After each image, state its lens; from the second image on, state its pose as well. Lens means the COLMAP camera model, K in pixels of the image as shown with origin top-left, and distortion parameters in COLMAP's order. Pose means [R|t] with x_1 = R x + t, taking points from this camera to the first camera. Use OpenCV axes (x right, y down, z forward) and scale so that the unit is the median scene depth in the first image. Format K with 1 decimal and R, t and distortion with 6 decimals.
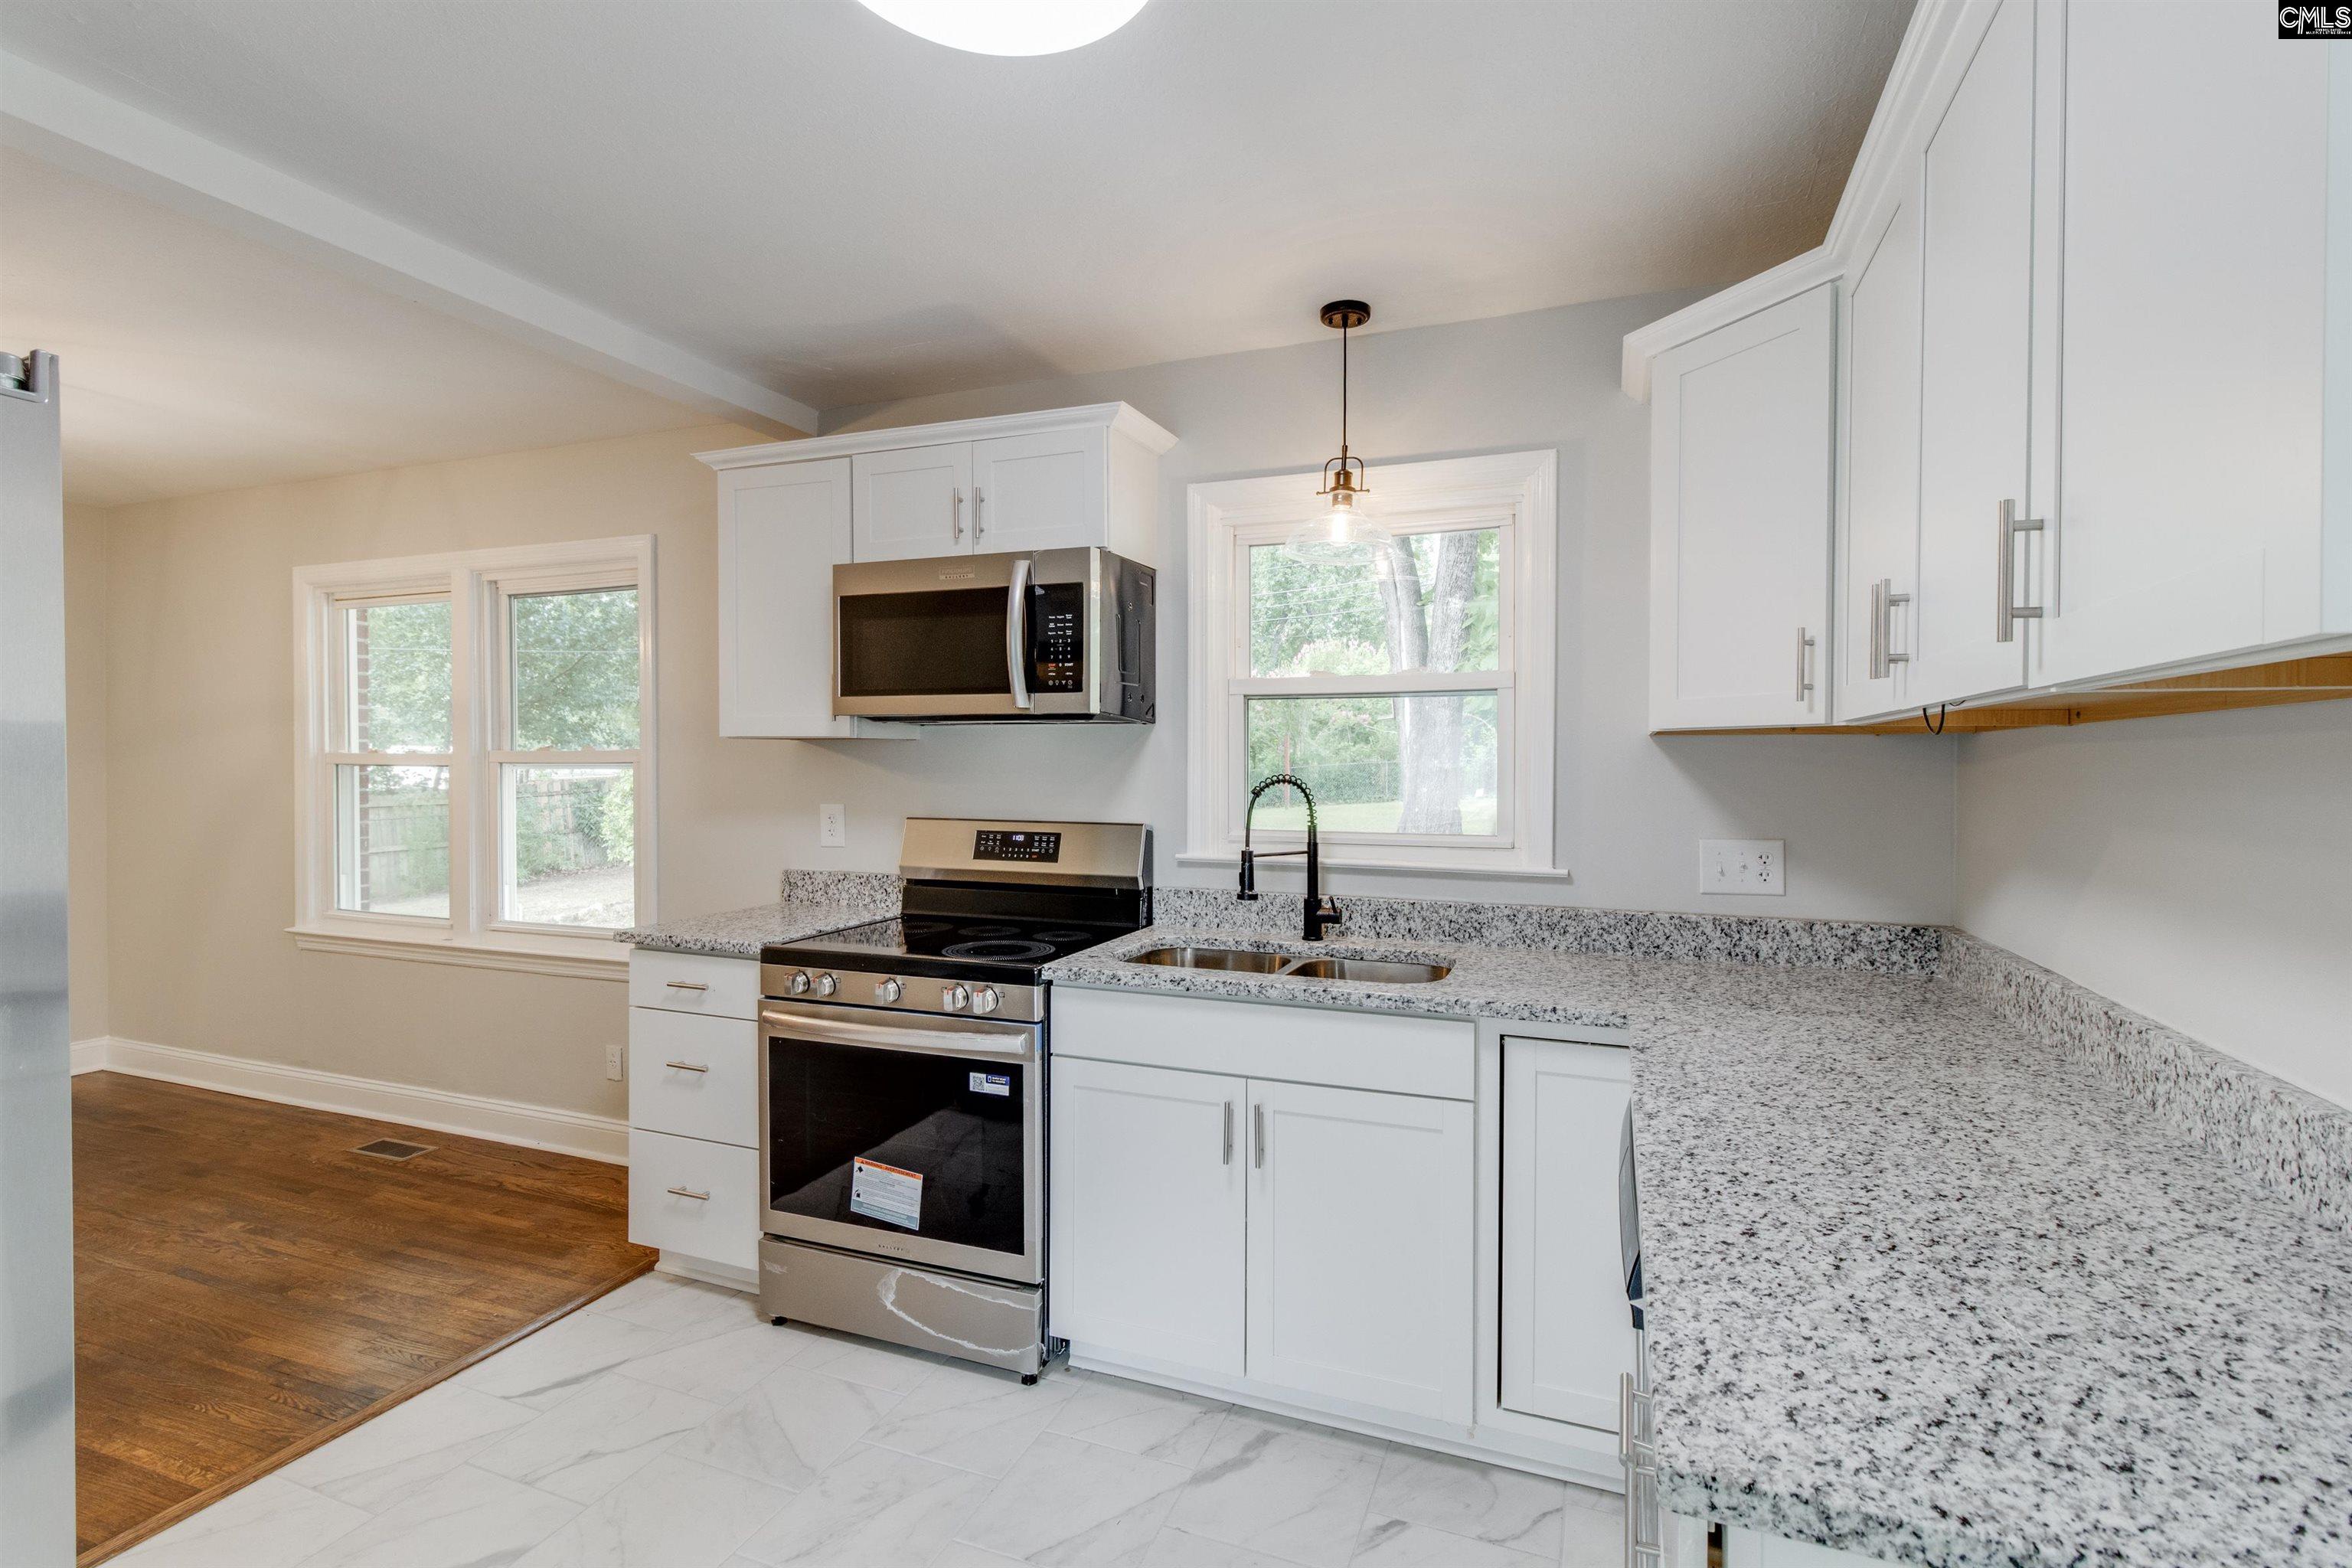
lens RADIAL K [[1093.0, 0, 1180.5], [0, 1093.0, 768.6], [0, 0, 1]] dist [0.002390, 0.000643]
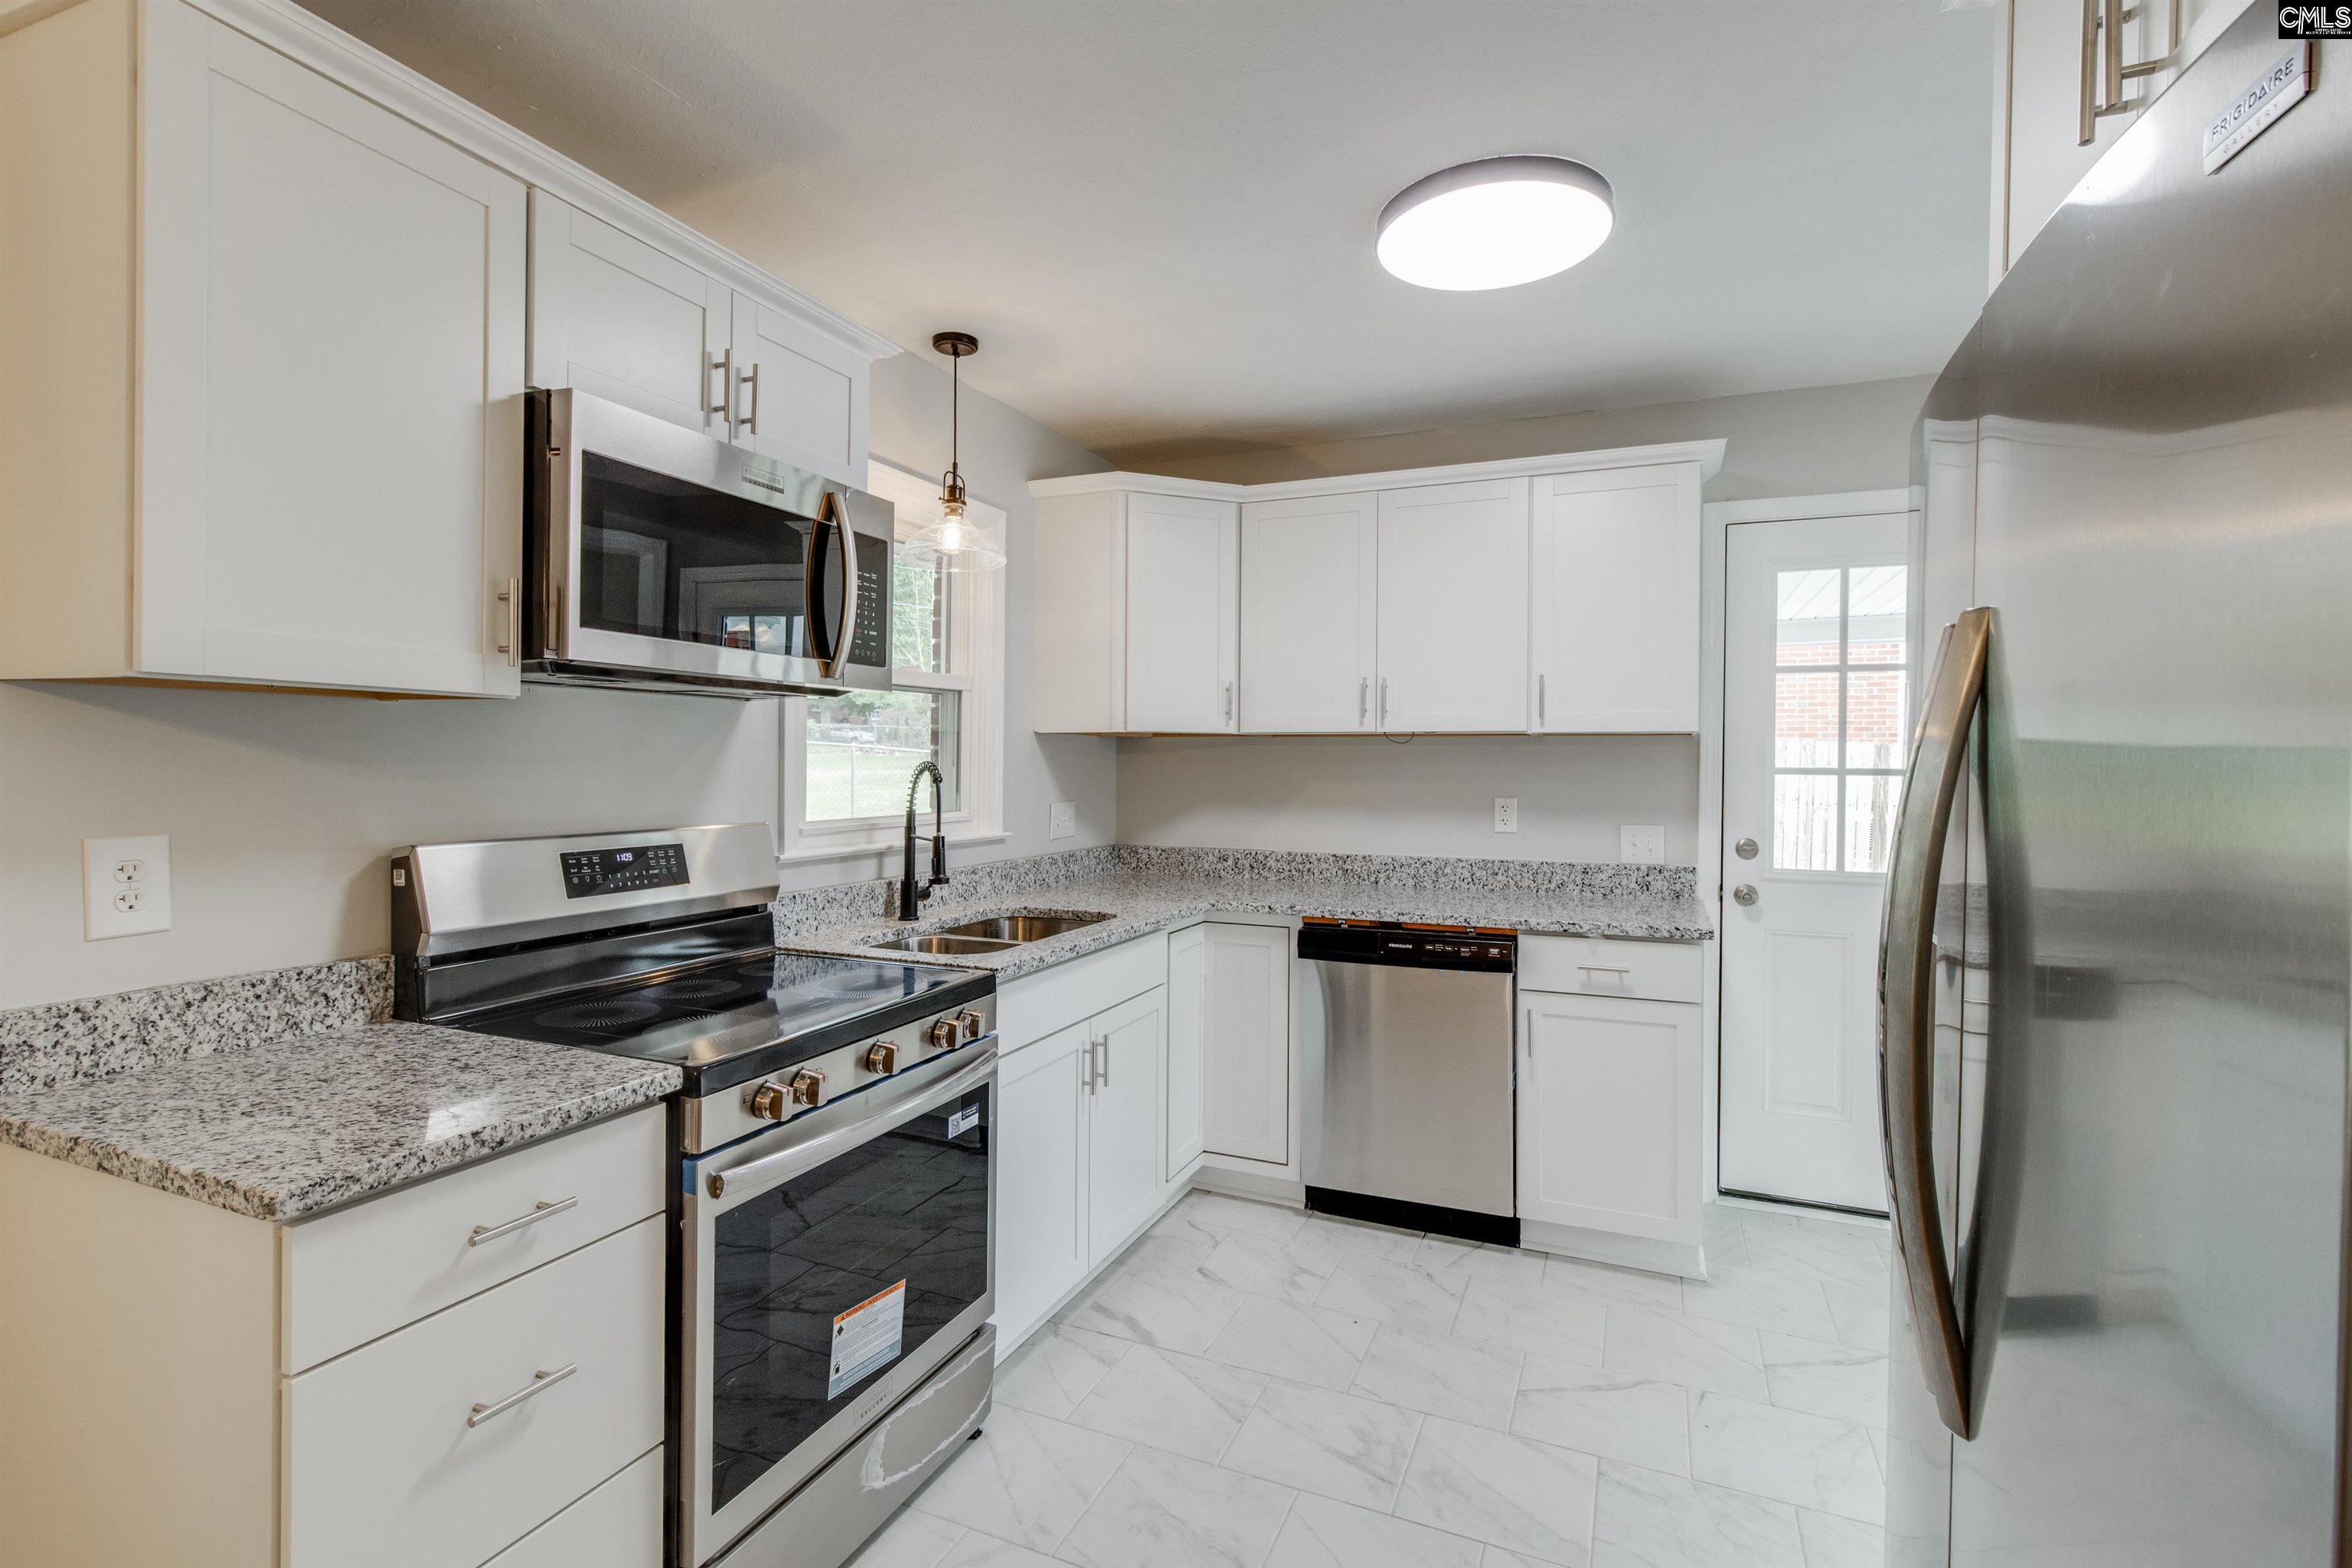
lens RADIAL K [[1093.0, 0, 1180.5], [0, 1093.0, 768.6], [0, 0, 1]] dist [0.002390, 0.000643]
pose [[0.031063, -0.011042, 0.999456, -0.944739], [-0.001662, 0.999937, 0.011099, 0.000264], [-0.999516, -0.002005, 0.031043, 0.735171]]
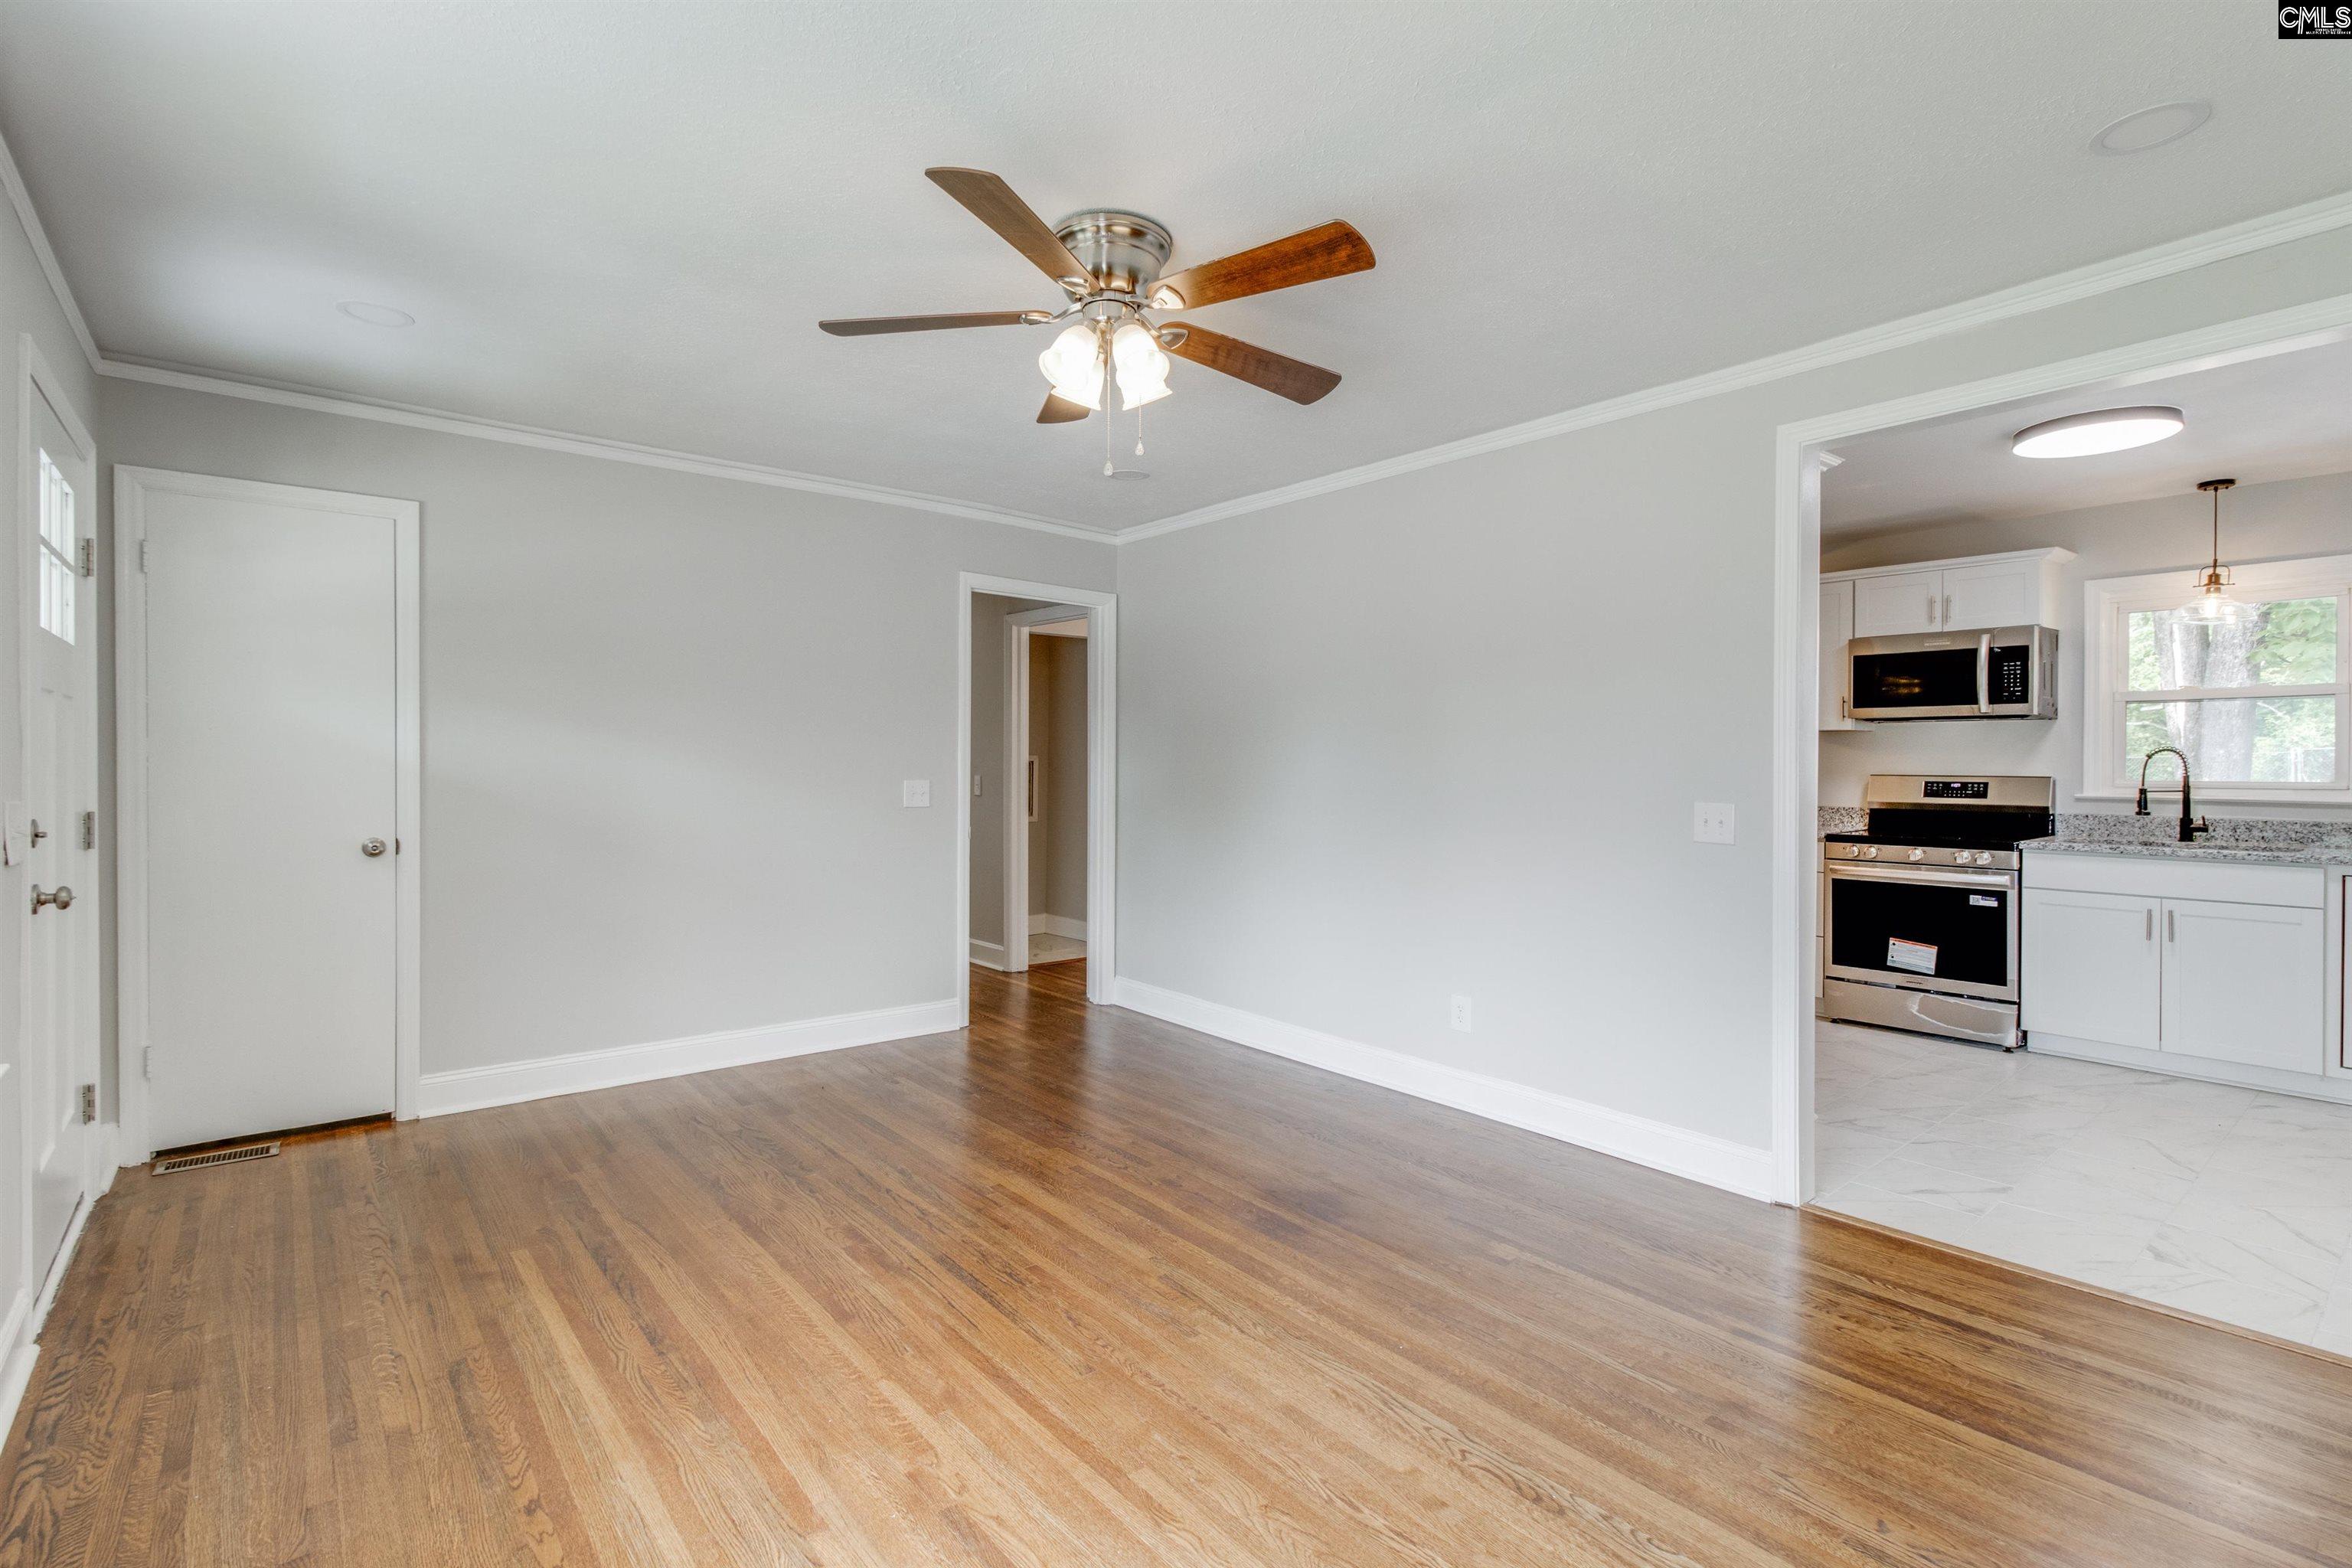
lens RADIAL K [[1093.0, 0, 1180.5], [0, 1093.0, 768.6], [0, 0, 1]] dist [0.002390, 0.000643]
pose [[0.876473, 0.003702, -0.481437, -0.457578], [-0.003873, 0.999992, 0.000639, 0.046450], [0.481436, 0.001305, 0.876480, -1.343793]]
